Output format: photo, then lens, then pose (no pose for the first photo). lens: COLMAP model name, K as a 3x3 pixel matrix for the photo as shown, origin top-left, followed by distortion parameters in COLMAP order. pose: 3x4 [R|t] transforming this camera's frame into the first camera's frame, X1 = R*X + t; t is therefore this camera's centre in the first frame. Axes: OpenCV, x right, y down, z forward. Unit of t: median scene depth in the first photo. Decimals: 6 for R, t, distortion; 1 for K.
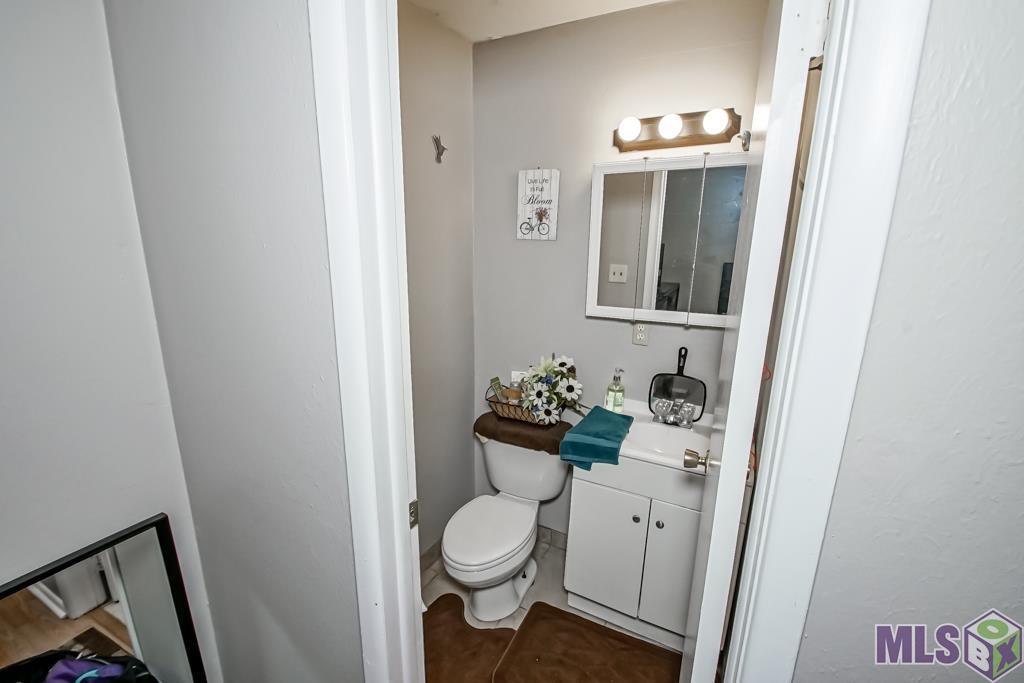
lens RADIAL K [[469.3, 0, 507.6], [0, 469.3, 341.0], [0, 0, 1]] dist [-0.002110, 0.000884]
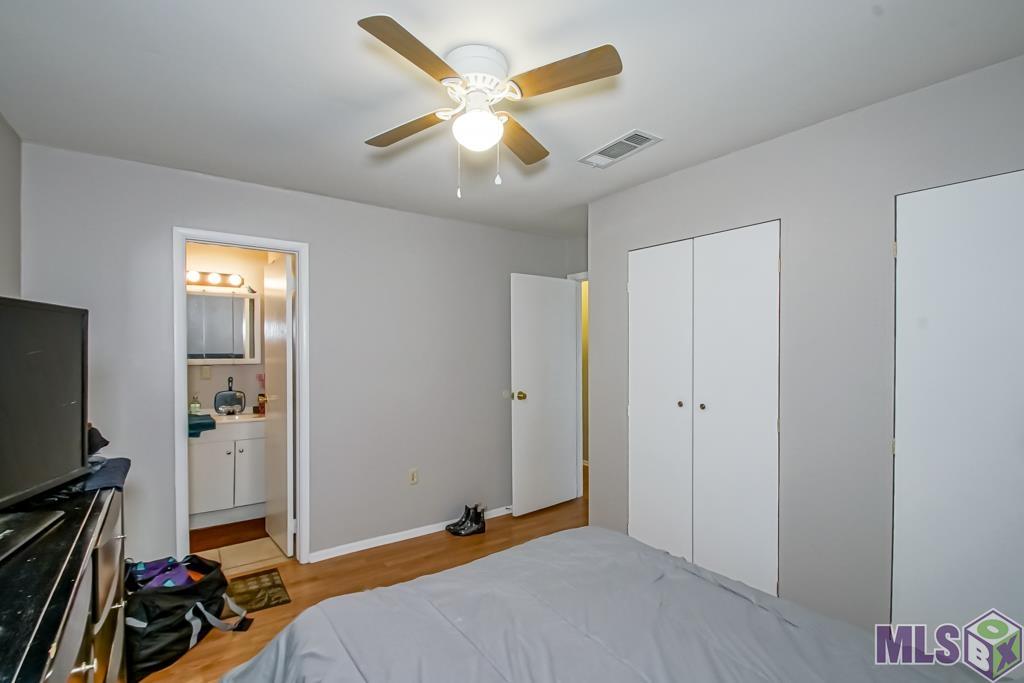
lens RADIAL K [[469.3, 0, 509.6], [0, 469.3, 349.2], [0, 0, 1]] dist [-0.002110, 0.000884]
pose [[0.410910, 0.008856, 0.911633, -1.116089], [0.238038, 0.964224, -0.116661, 0.473969], [-0.880052, 0.264940, 0.394101, -1.043968]]
